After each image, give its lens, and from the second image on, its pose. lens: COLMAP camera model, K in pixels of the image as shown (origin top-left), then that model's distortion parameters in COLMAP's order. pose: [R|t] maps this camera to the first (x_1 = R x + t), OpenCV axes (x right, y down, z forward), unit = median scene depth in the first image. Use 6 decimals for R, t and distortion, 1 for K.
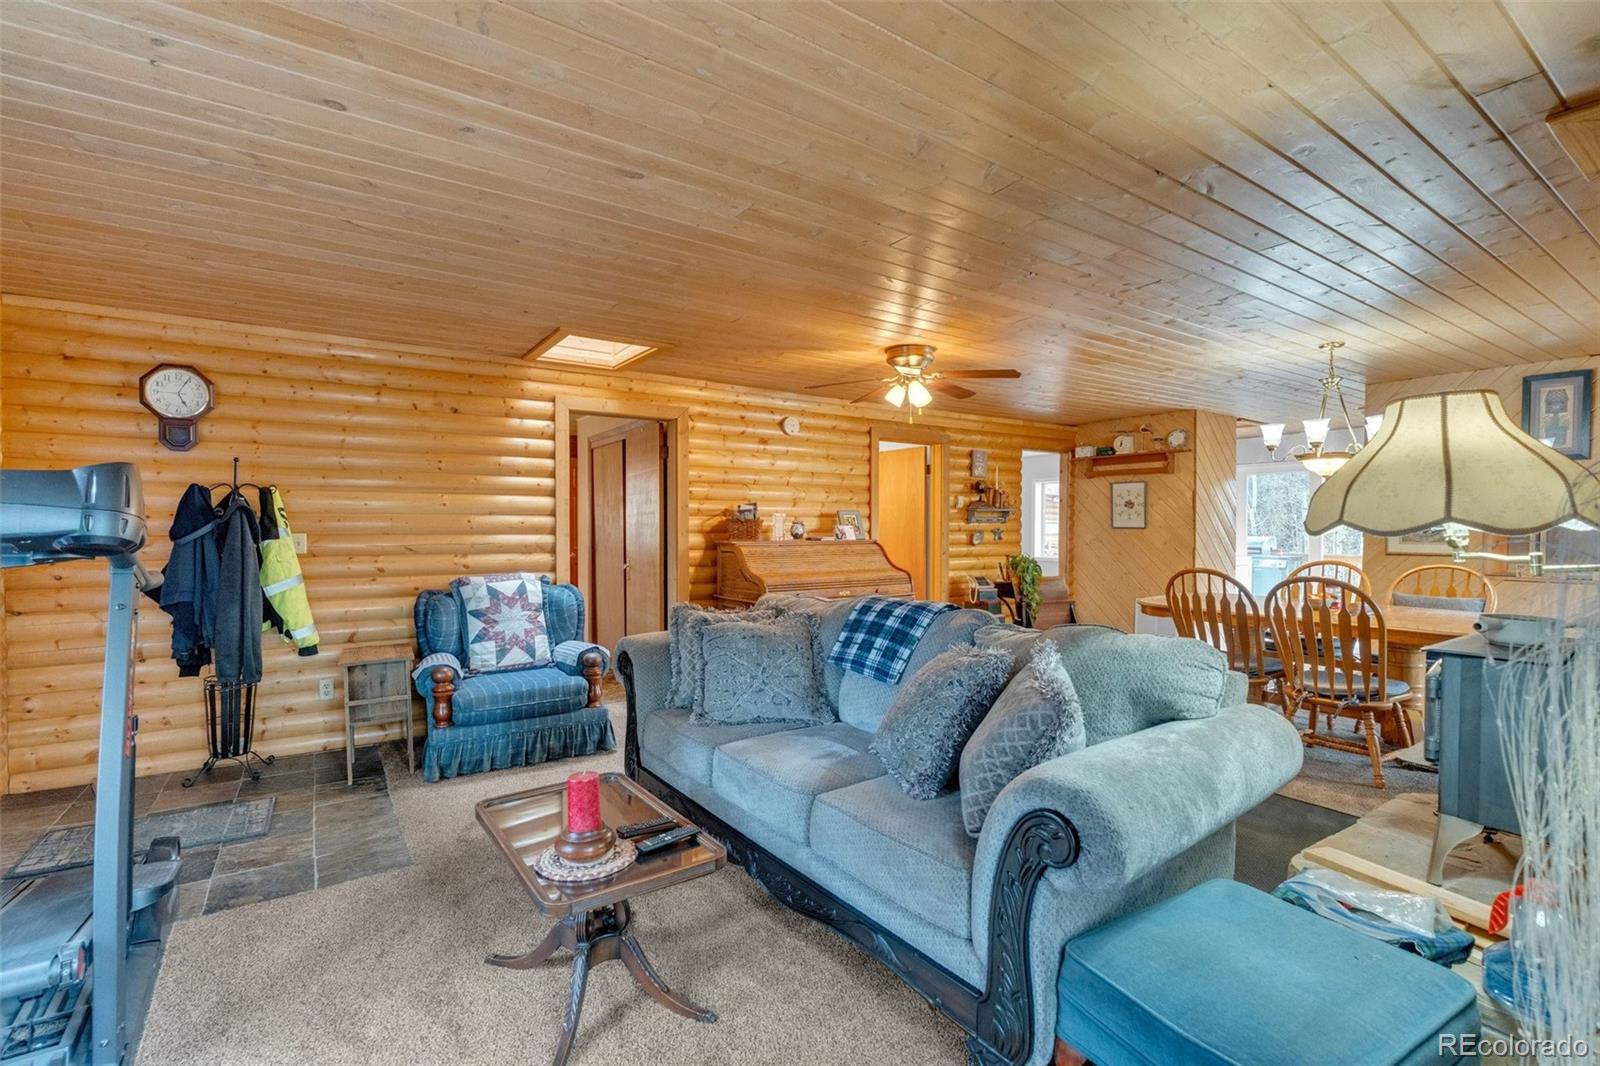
lens RADIAL K [[713.4, 0, 796.0], [0, 713.4, 531.3], [0, 0, 1]] dist [-0.011500, 0.003955]
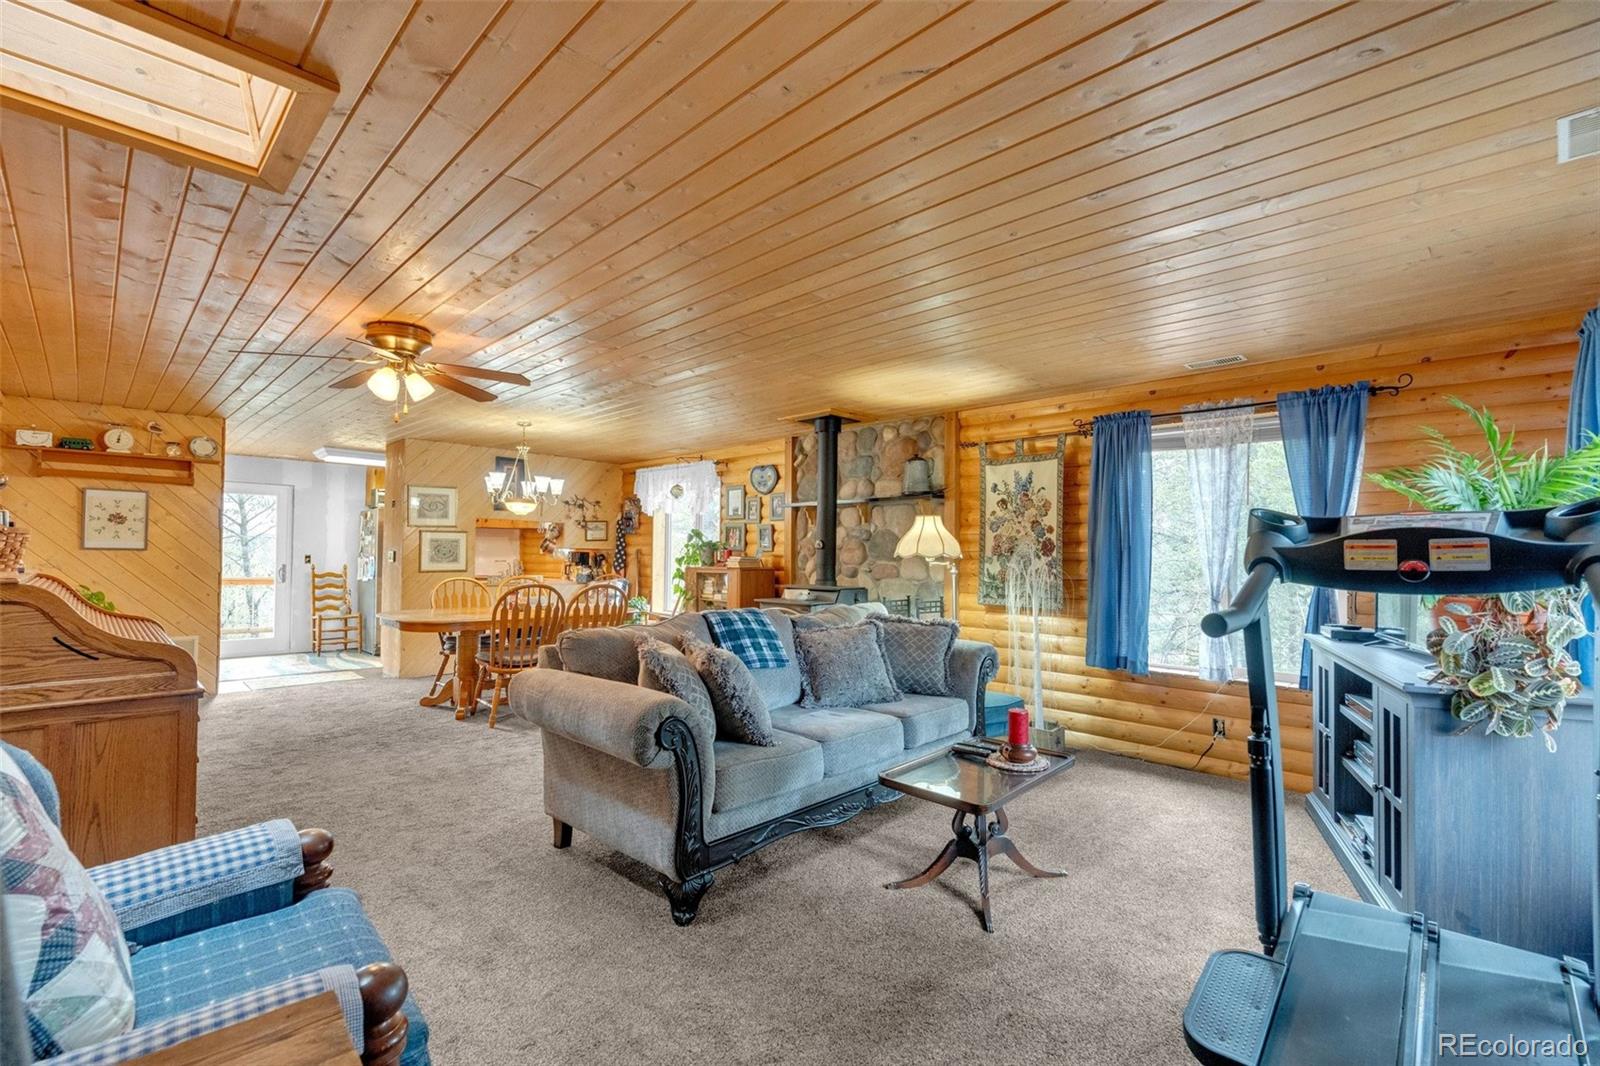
lens RADIAL K [[713.4, 0, 793.9], [0, 713.4, 533.8], [0, 0, 1]] dist [-0.011500, 0.003955]
pose [[-0.192380, 0.026248, 0.980970, -0.434824], [-0.002613, 0.999625, -0.027259, -0.002362], [-0.981317, -0.007807, -0.192239, 0.440623]]
